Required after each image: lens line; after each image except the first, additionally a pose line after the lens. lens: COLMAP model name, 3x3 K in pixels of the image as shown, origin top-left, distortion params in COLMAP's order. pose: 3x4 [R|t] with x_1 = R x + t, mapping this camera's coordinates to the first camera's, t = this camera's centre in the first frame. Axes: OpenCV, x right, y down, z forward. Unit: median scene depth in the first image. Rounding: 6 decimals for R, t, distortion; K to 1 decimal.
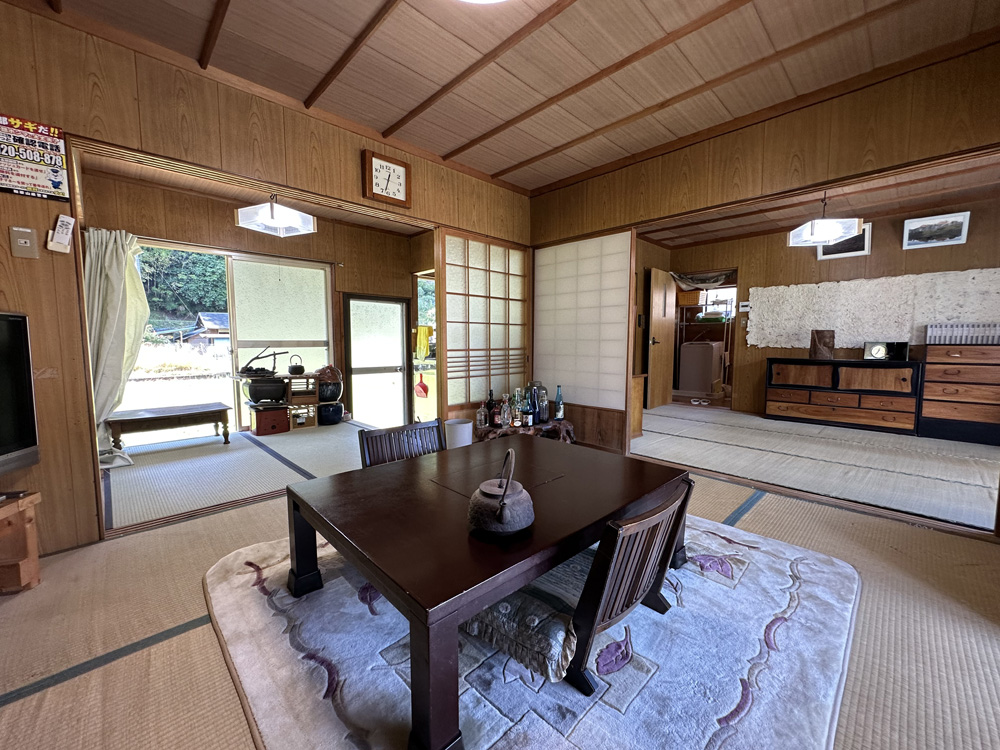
lens RADIAL K [[401.4, 0, 500.0], [0, 401.4, 375.0], [0, 0, 1]] dist [-0.003332, 0.000709]
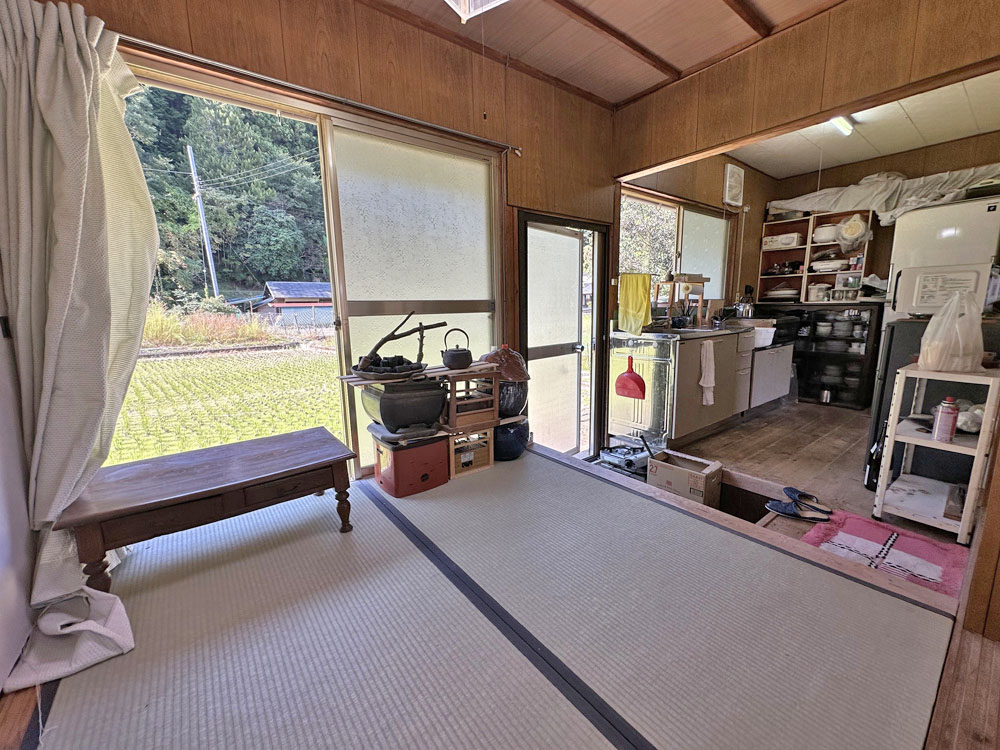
lens RADIAL K [[401.4, 0, 500.0], [0, 401.4, 375.0], [0, 0, 1]] dist [-0.003332, 0.000709]
pose [[0.992431, 0.002563, -0.122775, -0.437808], [0.007874, 0.996397, 0.084444, -0.038224], [0.122549, -0.084772, 0.988835, 0.567205]]
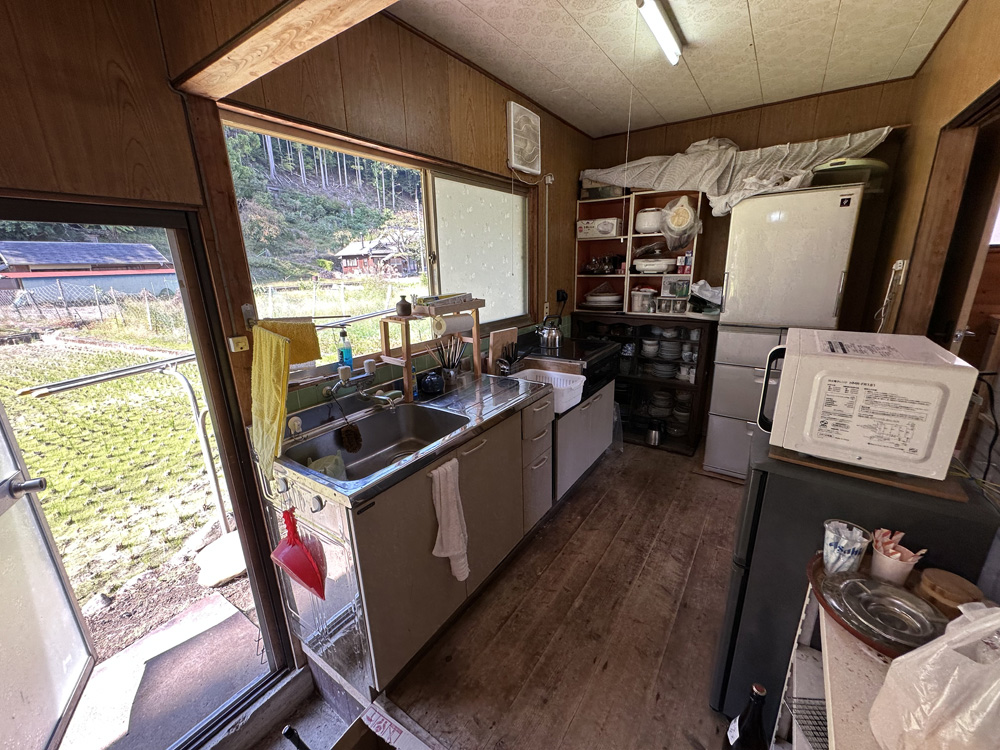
lens RADIAL K [[401.2, 0, 500.0], [0, 401.2, 375.0], [0, 0, 1]] dist [-0.003478, -0.000075]
pose [[0.980559, -0.076321, 0.180775, -0.141923], [0.041835, 0.981391, 0.187408, -0.188299], [-0.191714, -0.176201, 0.965504, 1.034841]]
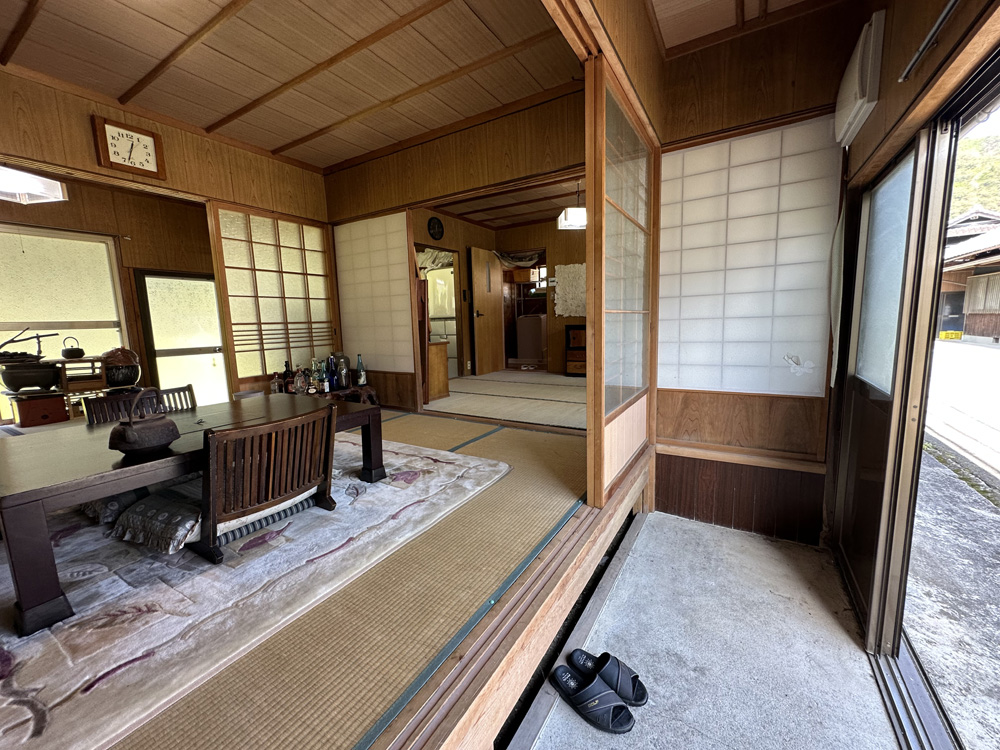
lens RADIAL K [[401.4, 0, 500.0], [0, 401.4, 375.0], [0, 0, 1]] dist [-0.003332, 0.000709]
pose [[0.968102, -0.061325, 0.242935, 0.232188], [0.049927, 0.997356, 0.052807, 0.040883], [-0.245531, -0.038993, 0.968604, -0.135889]]
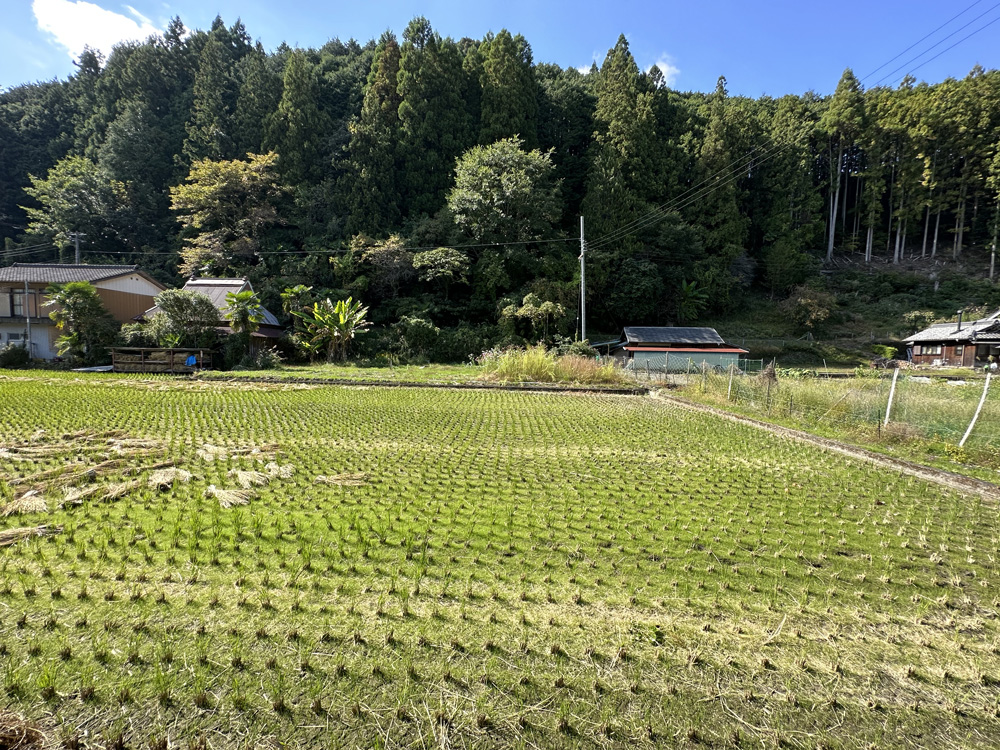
lens RADIAL K [[401.4, 0, 500.0], [0, 401.4, 375.0], [0, 0, 1]] dist [-0.003332, 0.000709]
pose [[0.597493, 0.062010, -0.799473, -0.810525], [-0.086418, 0.996178, 0.012681, -0.129148], [0.797204, 0.061512, 0.600568, 0.963961]]
